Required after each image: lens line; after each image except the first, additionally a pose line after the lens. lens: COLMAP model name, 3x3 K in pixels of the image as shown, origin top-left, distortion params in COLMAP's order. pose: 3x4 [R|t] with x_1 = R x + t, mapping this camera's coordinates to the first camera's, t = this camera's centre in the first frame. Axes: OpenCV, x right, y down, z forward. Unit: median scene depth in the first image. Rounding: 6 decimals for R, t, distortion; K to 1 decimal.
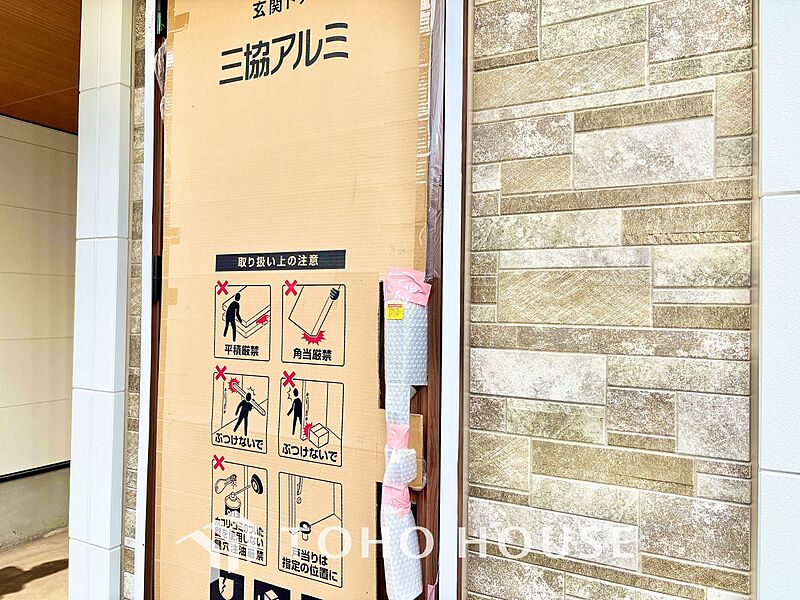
lens RADIAL K [[604.3, 0, 401.2], [0, 604.3, 294.7], [0, 0, 1]] dist [0.034780, -0.043444]
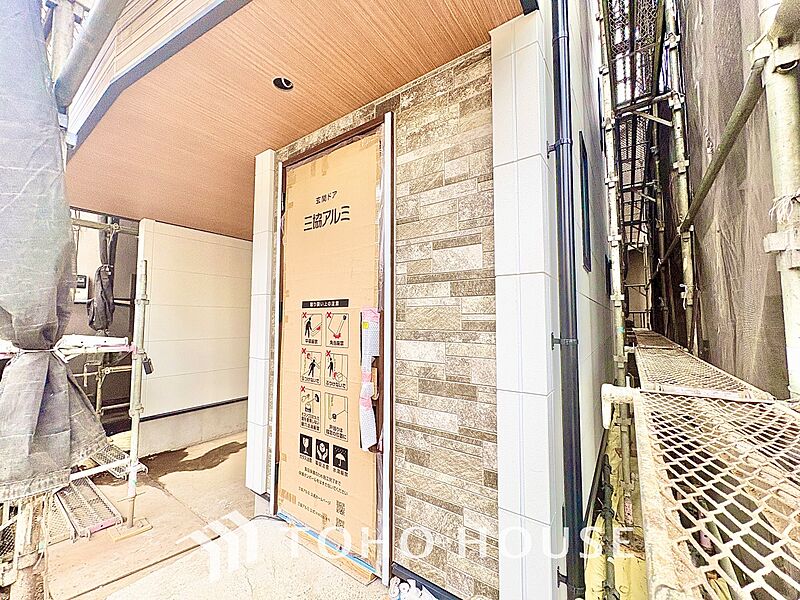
lens RADIAL K [[318.0, 0, 399.8], [0, 318.0, 300.4], [0, 0, 1]] dist [-0.000129, 0.000182]
pose [[0.992206, -0.018635, -0.123208, 0.255388], [0.013488, 0.999006, -0.042477, -0.012546], [0.123877, 0.040484, 0.991471, -0.216911]]
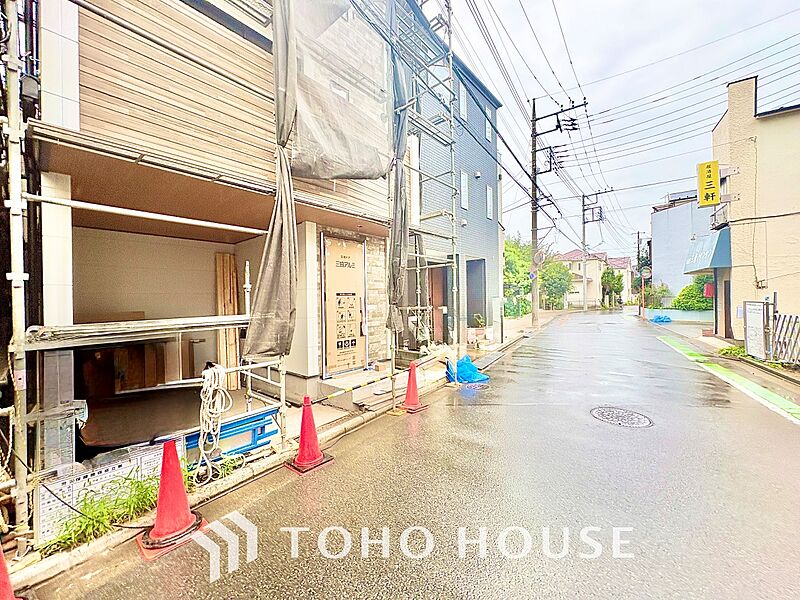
lens RADIAL K [[318.0, 0, 400.4], [0, 318.0, 300.3], [0, 0, 1]] dist [-0.000129, 0.000182]
pose [[0.227218, -0.020684, 0.973624, -3.766494], [0.000507, 0.999777, 0.021121, -0.068009], [-0.973844, -0.004305, 0.227178, -0.459542]]
